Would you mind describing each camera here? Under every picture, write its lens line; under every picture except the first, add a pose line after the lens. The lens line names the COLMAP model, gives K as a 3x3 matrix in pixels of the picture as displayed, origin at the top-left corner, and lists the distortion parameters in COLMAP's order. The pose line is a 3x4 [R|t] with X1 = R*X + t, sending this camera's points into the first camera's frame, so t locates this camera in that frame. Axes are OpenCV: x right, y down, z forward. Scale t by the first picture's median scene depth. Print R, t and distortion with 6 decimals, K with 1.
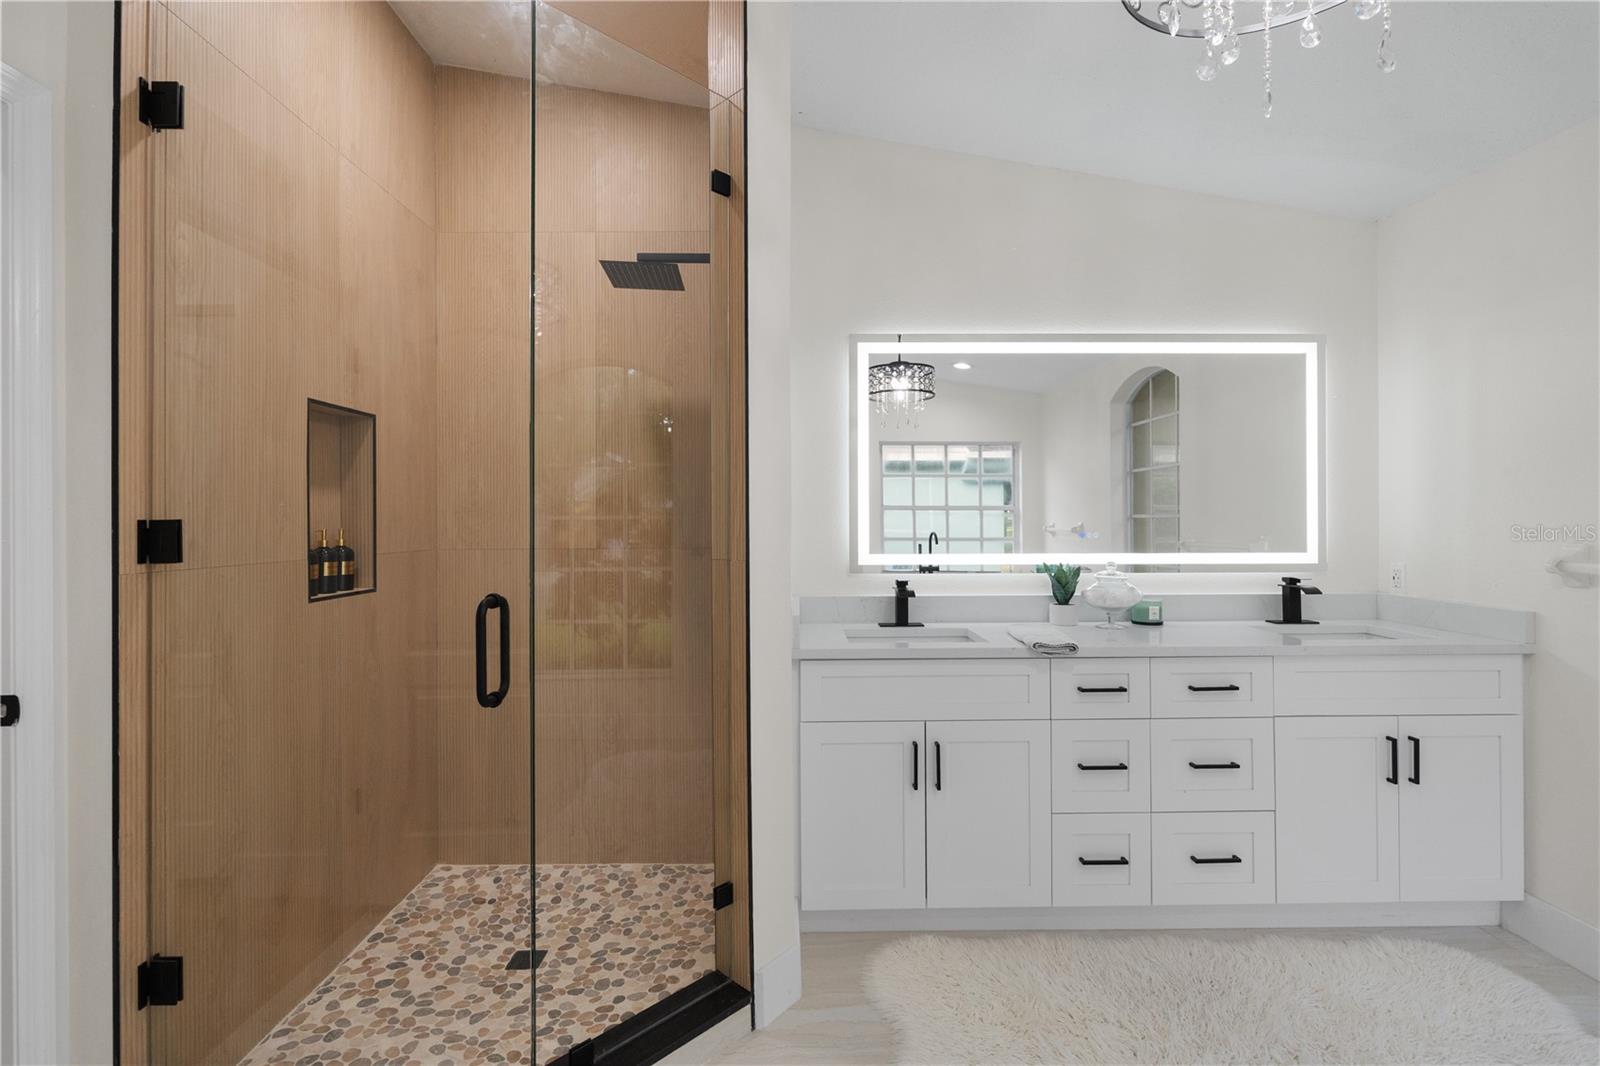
lens RADIAL K [[727.1, 0, 799.7], [0, 727.1, 519.6], [0, 0, 1]] dist [-0.001530, -0.000291]
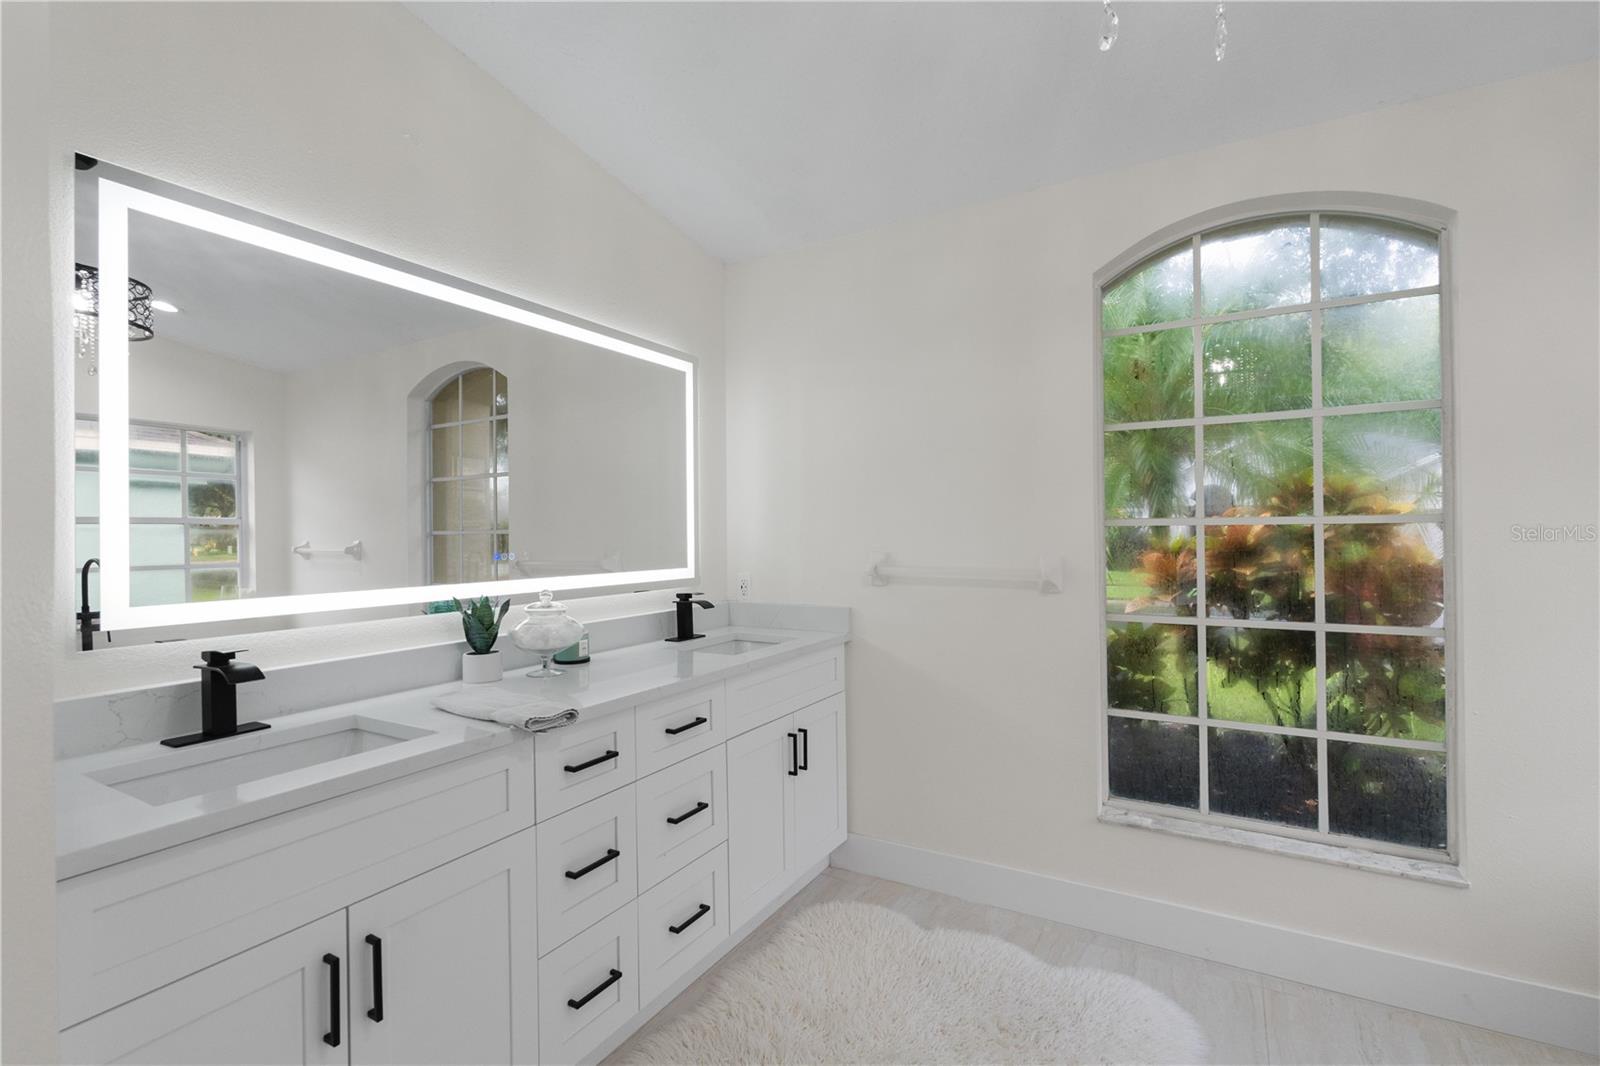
lens RADIAL K [[726.9, 0, 795.4], [0, 726.9, 534.5], [0, 0, 1]] dist [-0.001520, -0.000150]
pose [[0.521258, -0.002982, 0.853394, -0.094983], [0.006938, 0.999976, -0.000743, 0.000854], [-0.853371, 0.006309, 0.521266, 0.351305]]
